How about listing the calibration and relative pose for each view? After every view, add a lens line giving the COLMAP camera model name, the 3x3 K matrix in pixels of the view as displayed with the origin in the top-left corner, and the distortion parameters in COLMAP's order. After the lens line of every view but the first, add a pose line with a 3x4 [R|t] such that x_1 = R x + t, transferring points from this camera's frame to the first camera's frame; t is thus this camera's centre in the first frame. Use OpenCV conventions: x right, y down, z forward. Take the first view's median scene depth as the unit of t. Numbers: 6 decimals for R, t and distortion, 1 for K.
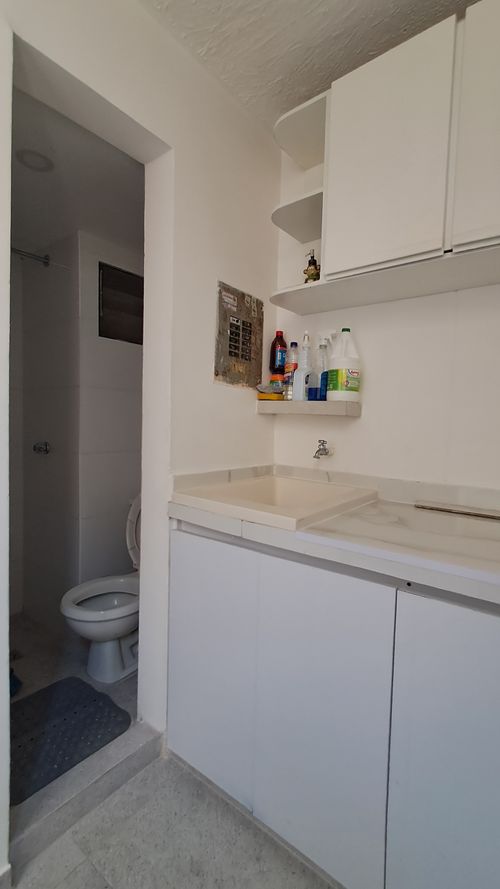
lens RADIAL K [[407.3, 0, 249.9], [0, 407.3, 442.8], [0, 0, 1]] dist [-0.004682, 0.005537]
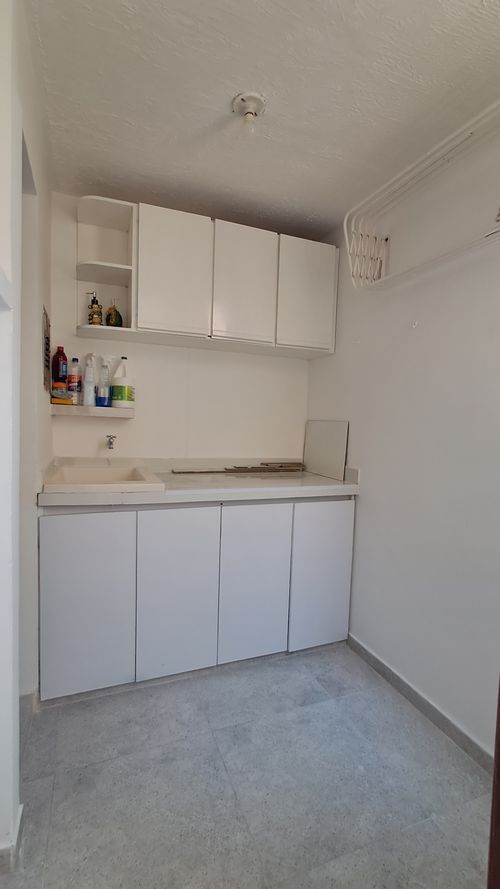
lens RADIAL K [[407.3, 0, 249.9], [0, 407.3, 445.9], [0, 0, 1]] dist [-0.004682, 0.005537]
pose [[0.501494, -0.061615, 0.862964, -0.764307], [0.026313, 0.998086, 0.055971, -0.035557], [-0.864761, -0.005362, 0.502155, -0.102250]]
